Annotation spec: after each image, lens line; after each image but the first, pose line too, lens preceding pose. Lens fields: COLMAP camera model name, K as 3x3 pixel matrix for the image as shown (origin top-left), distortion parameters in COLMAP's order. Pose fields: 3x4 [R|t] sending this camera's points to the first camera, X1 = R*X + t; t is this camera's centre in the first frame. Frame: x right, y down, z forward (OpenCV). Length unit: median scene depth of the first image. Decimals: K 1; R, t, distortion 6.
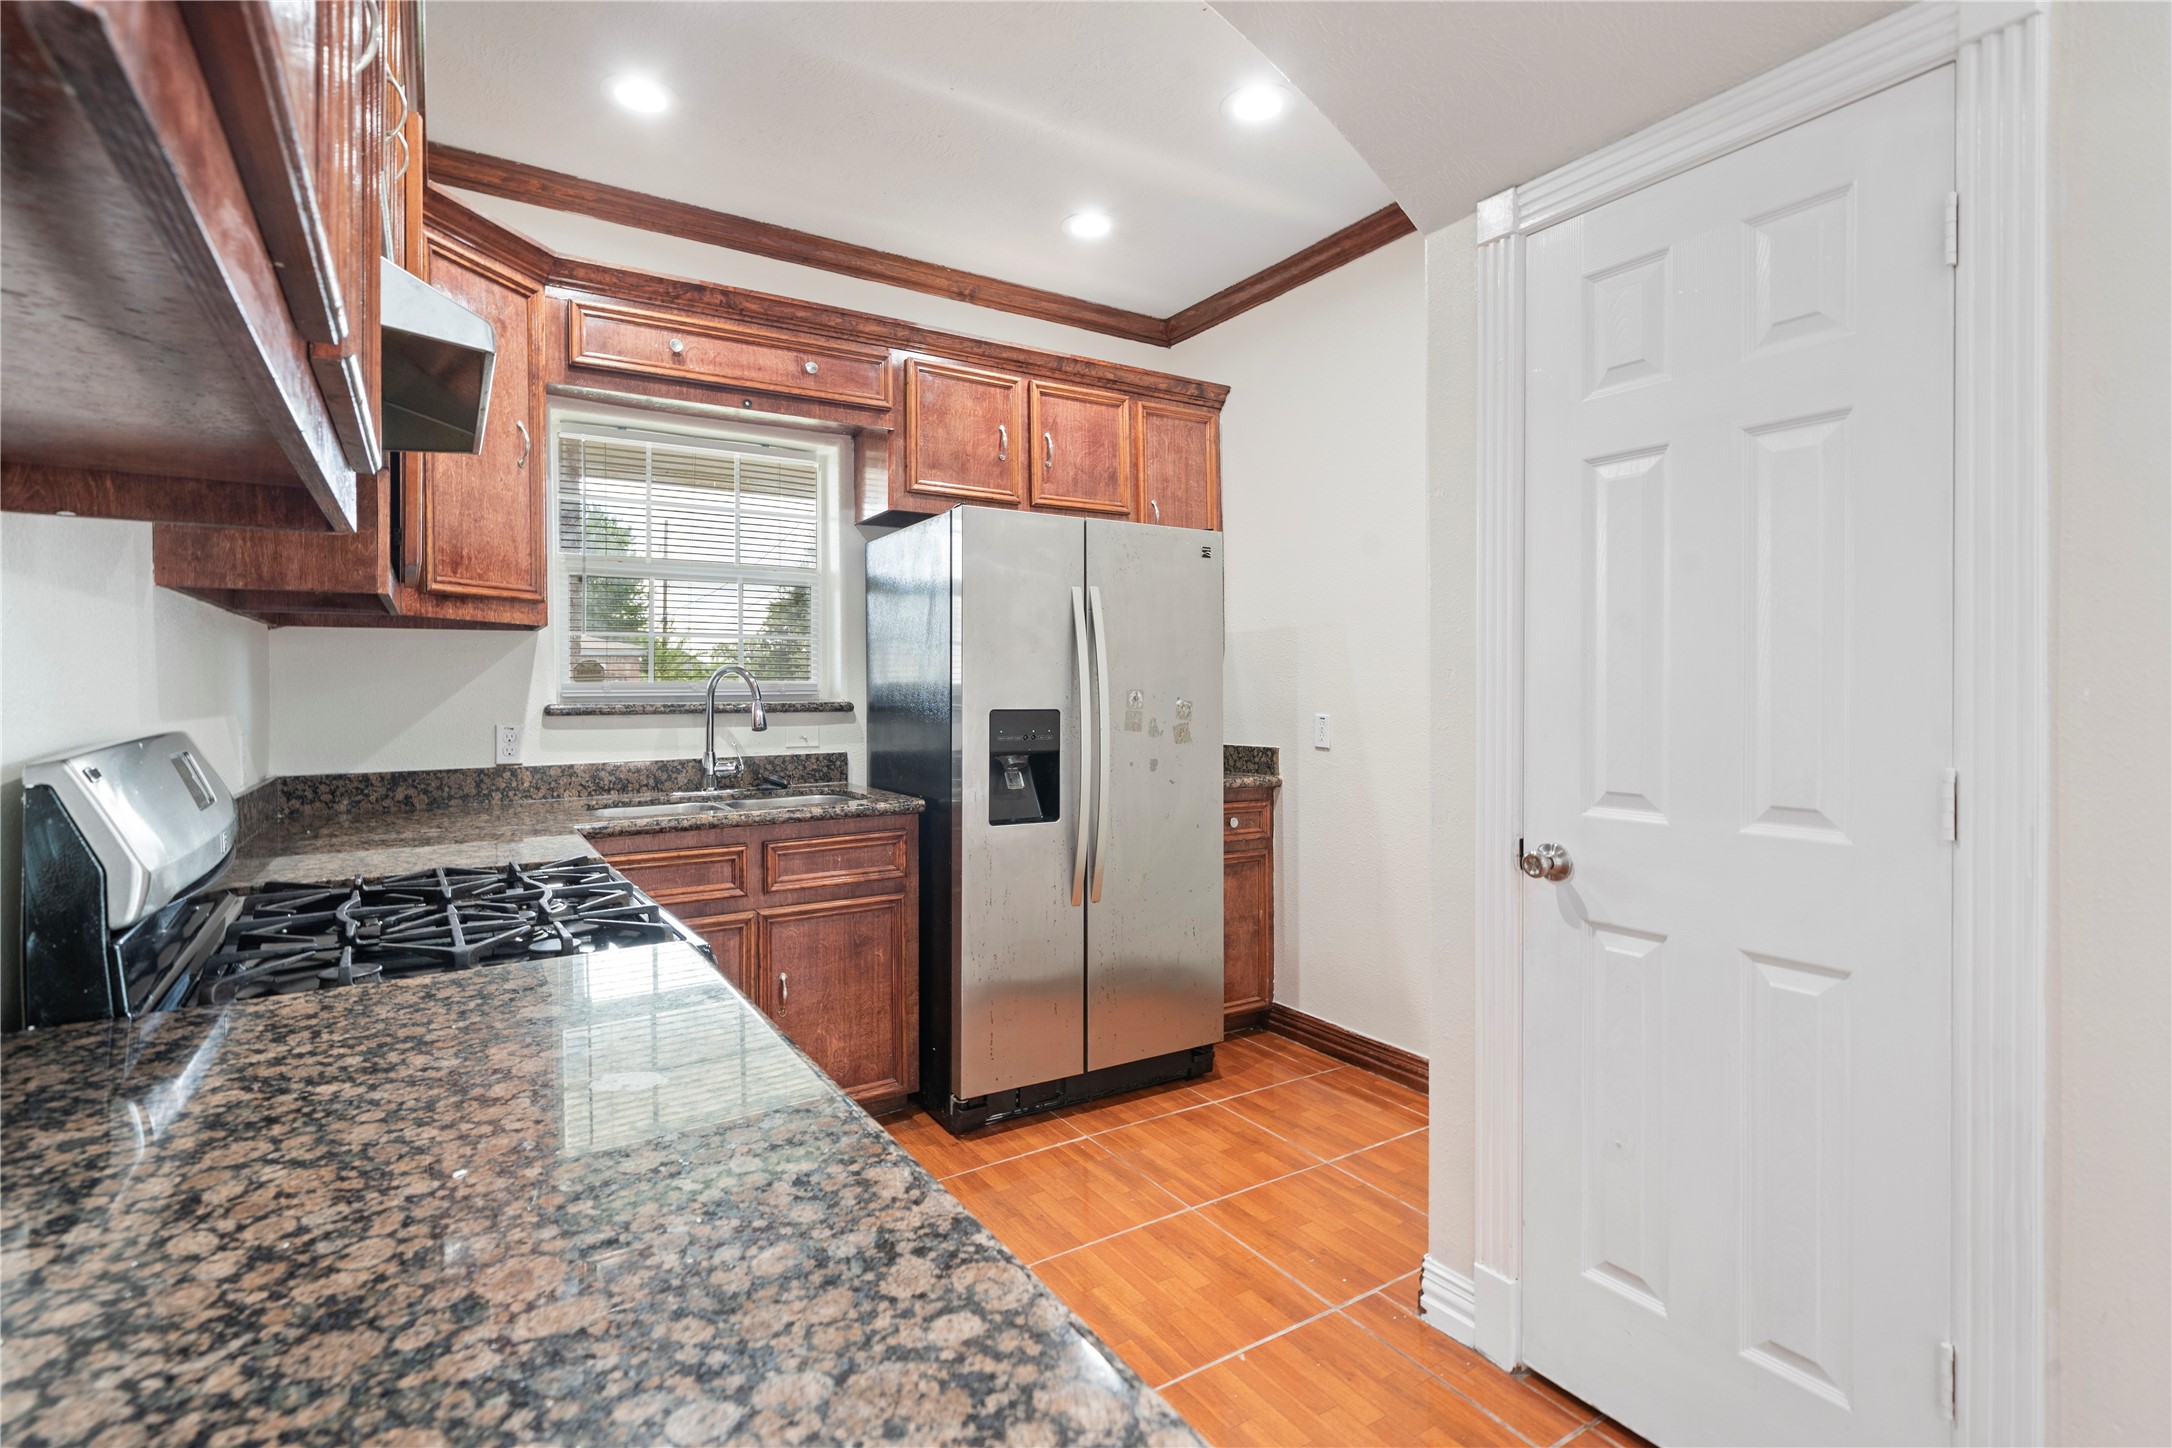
lens RADIAL K [[1016.1, 0, 1067.1], [0, 1016.1, 689.3], [0, 0, 1]] dist [0.001137, 0.000686]
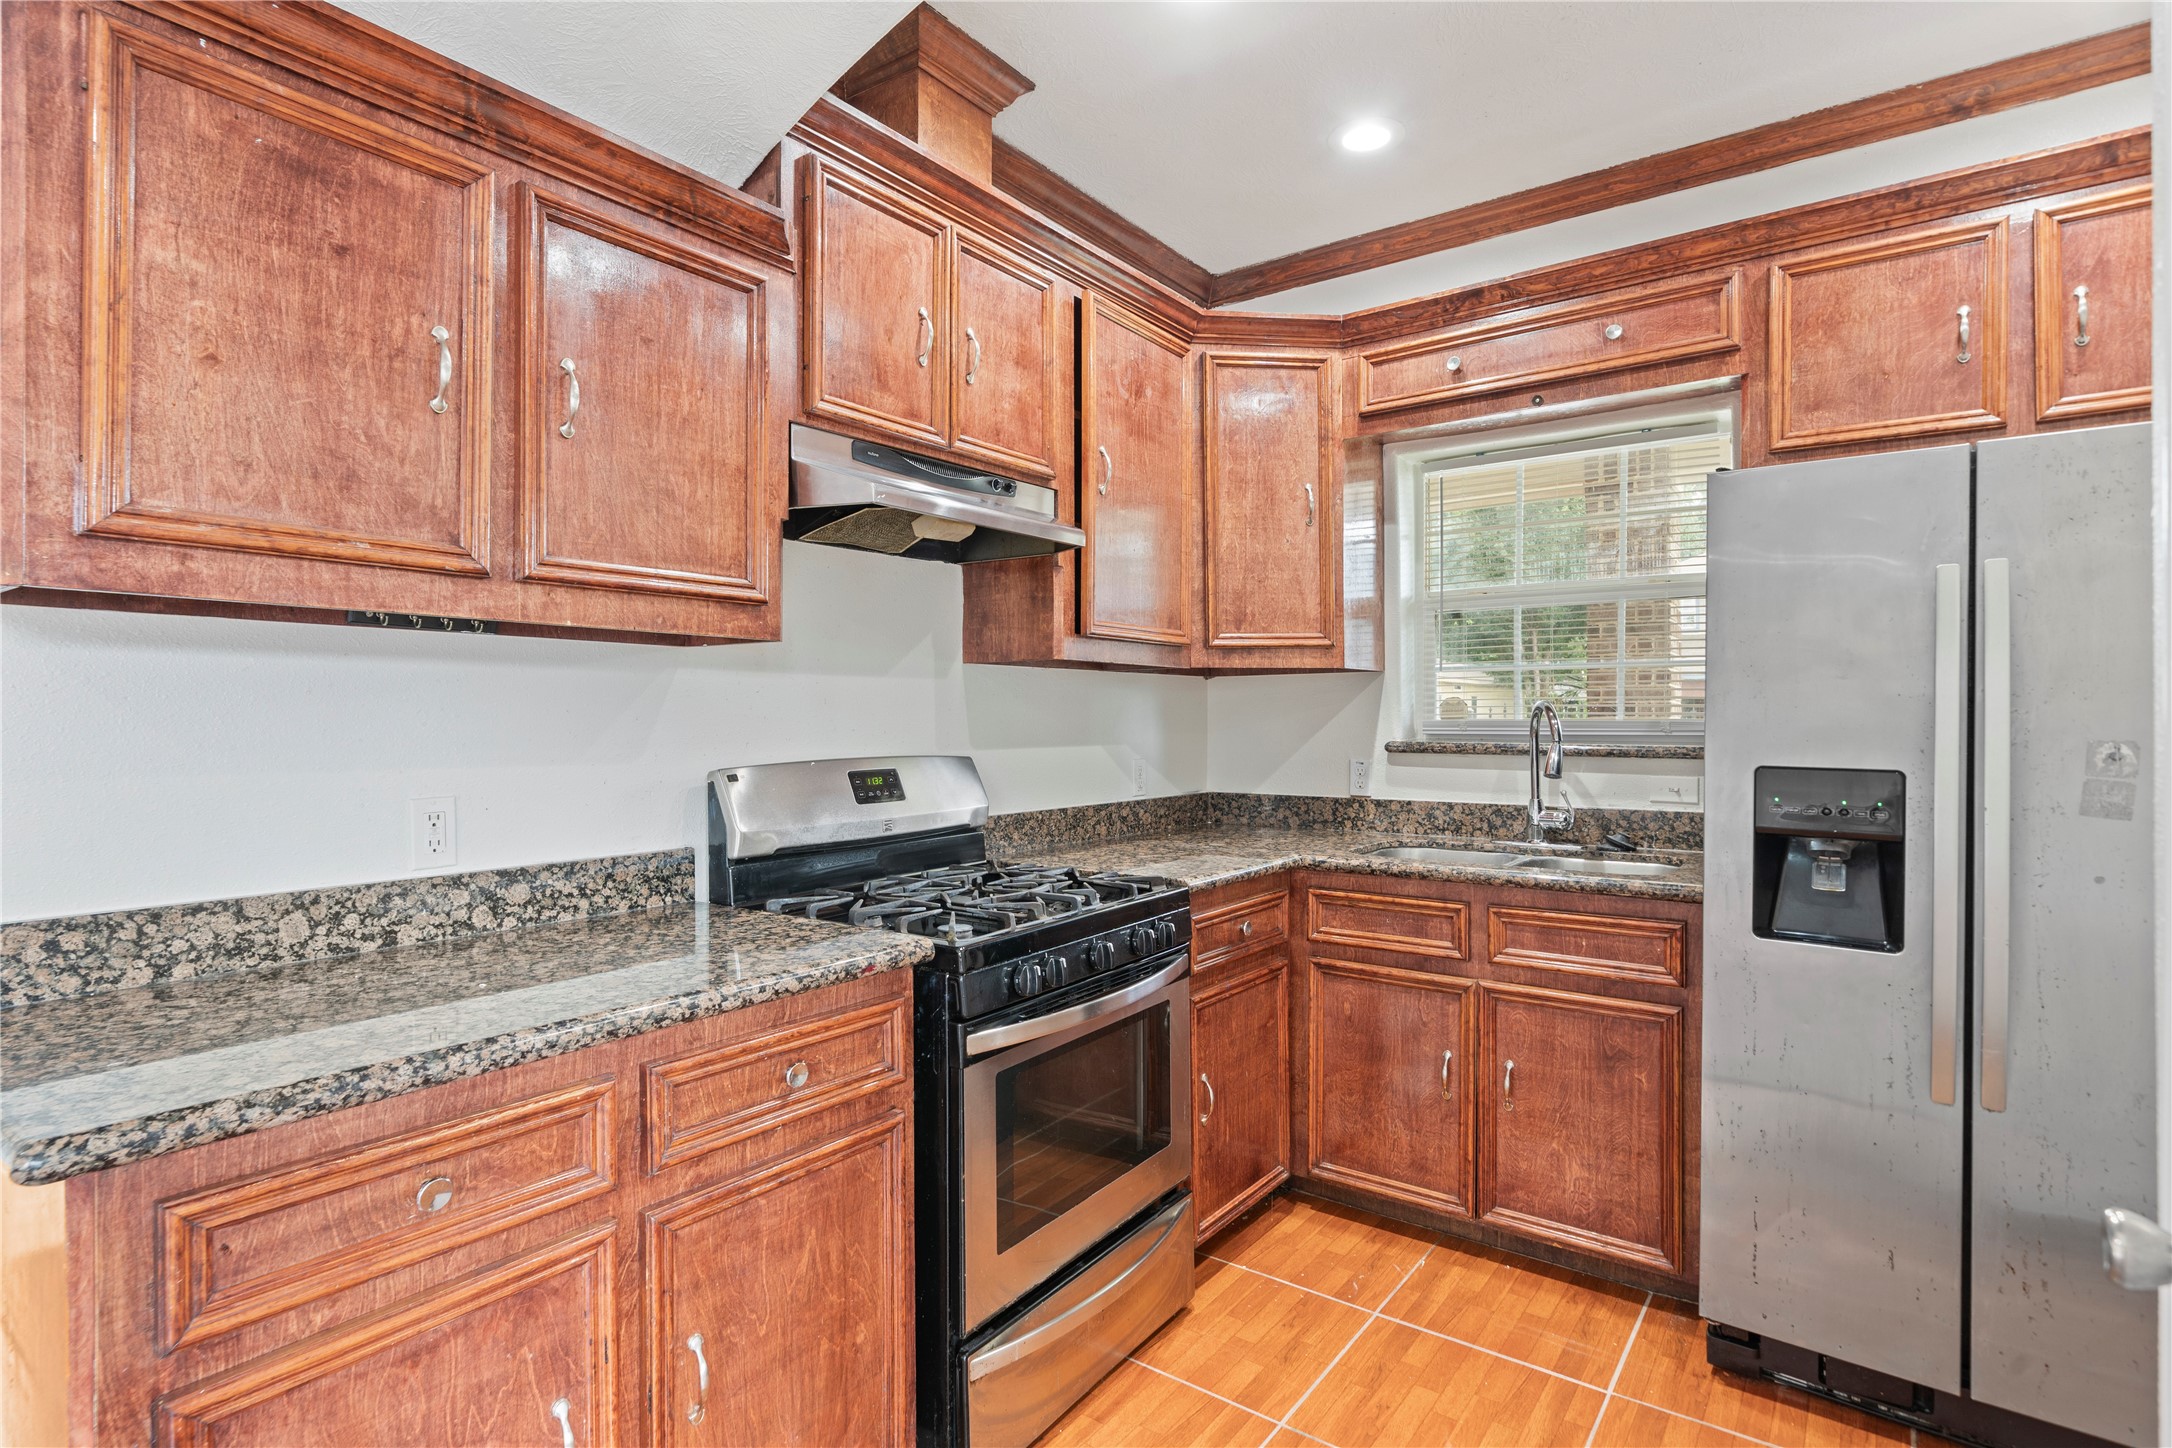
lens RADIAL K [[1082.5, 0, 1071.3], [0, 1082.5, 715.1], [0, 0, 1]] dist [0.000983, -0.000853]
pose [[0.361727, 0.002136, -0.932282, 0.422217], [-0.001777, 0.999997, 0.001601, -0.013684], [0.932282, 0.001078, 0.361730, 0.307710]]
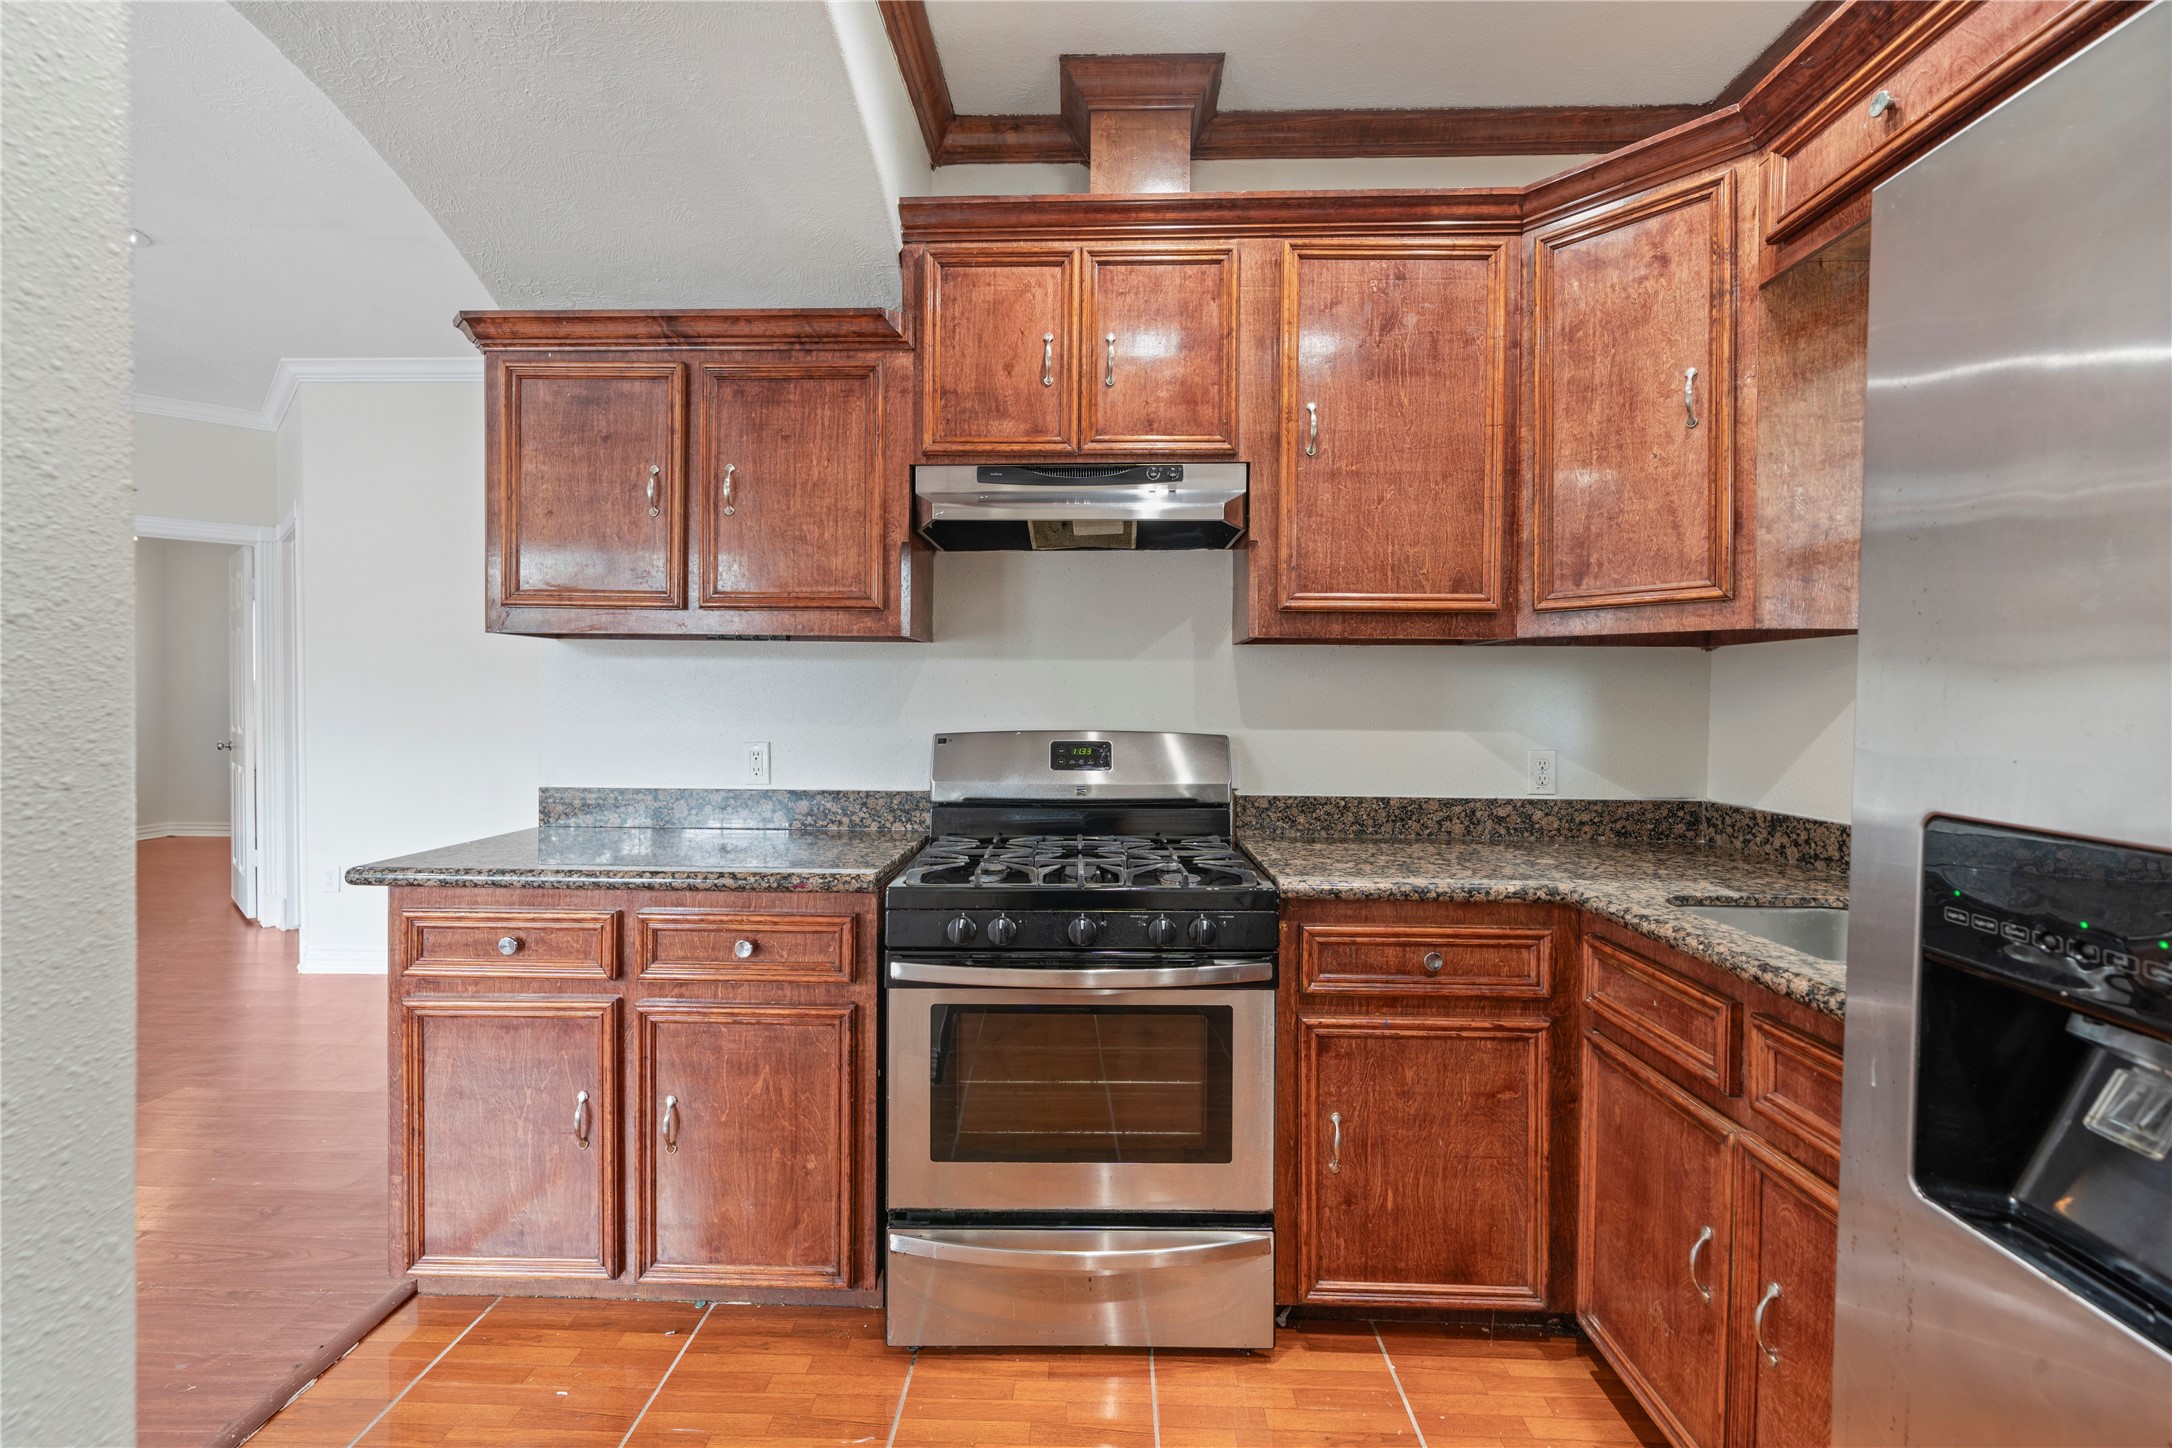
lens RADIAL K [[945.0, 0, 1072.8], [0, 945.0, 709.1], [0, 0, 1]] dist [-0.000716, -0.000793]
pose [[-0.552056, 0.012151, -0.833718, 0.293040], [-0.006393, 0.999803, 0.018805, -0.014516], [0.833782, 0.015712, -0.551870, 0.921481]]
